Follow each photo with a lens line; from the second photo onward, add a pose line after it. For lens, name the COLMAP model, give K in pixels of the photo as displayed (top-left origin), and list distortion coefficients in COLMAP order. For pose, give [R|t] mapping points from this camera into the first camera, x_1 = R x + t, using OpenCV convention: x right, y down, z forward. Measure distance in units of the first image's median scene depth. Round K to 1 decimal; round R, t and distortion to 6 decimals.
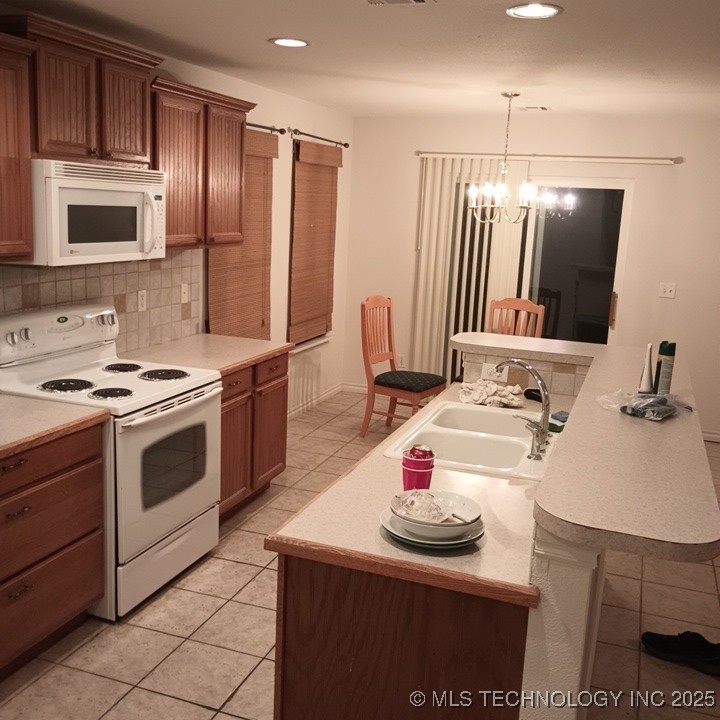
lens RADIAL K [[785.0, 0, 360.0], [0, 785.0, 360.0], [0, 0, 1]] dist [-0.000678, -0.007715]
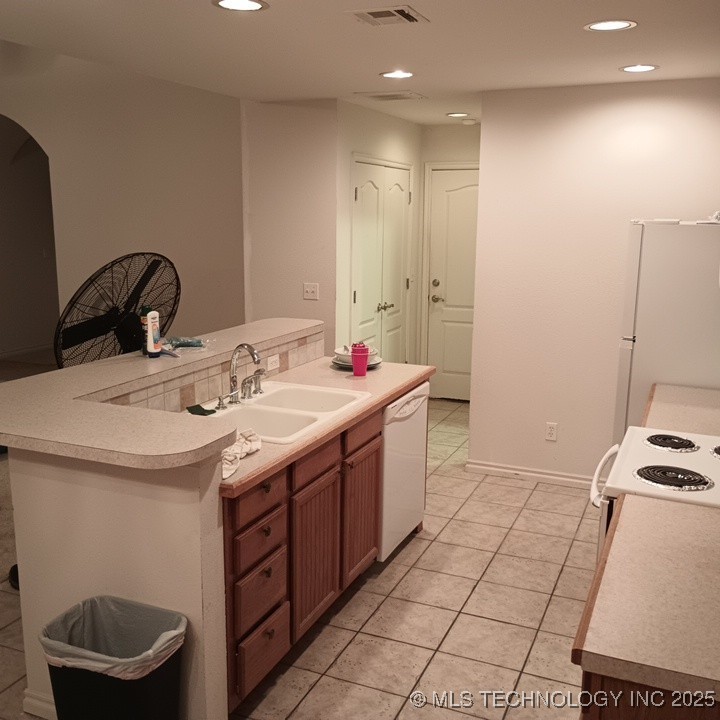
lens RADIAL K [[785.0, 0, 360.0], [0, 785.0, 360.0], [0, 0, 1]] dist [-0.000678, -0.007715]
pose [[-0.996572, -0.067639, 0.047644, -0.005546], [-0.044506, 0.923727, 0.380457, -0.331800], [-0.069744, 0.377033, -0.923570, 1.656991]]
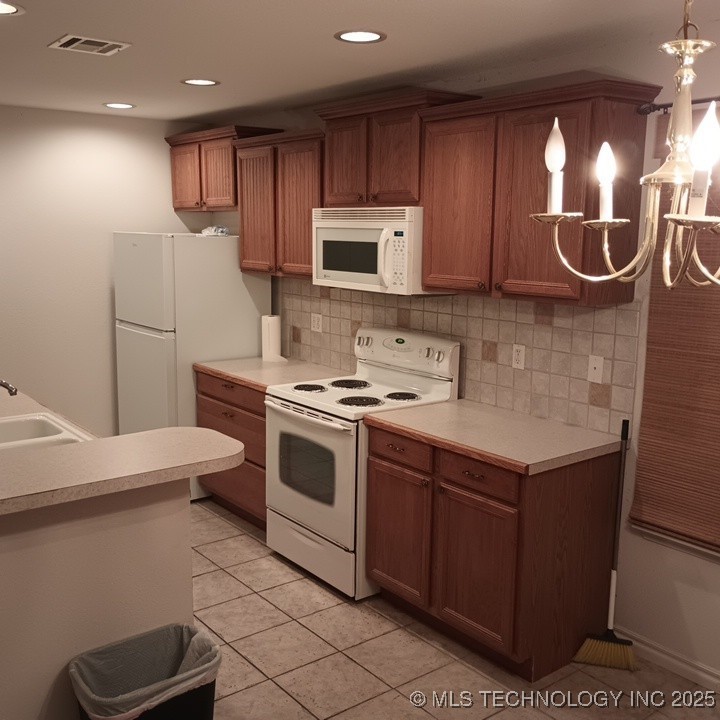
lens RADIAL K [[785.0, 0, 360.0], [0, 785.0, 360.0], [0, 0, 1]] dist [-0.000678, -0.007715]
pose [[-0.525606, 0.084519, -0.846519, 0.644361], [-0.203468, 0.953685, 0.221552, -0.271164], [0.826038, 0.288689, -0.484066, 1.524159]]
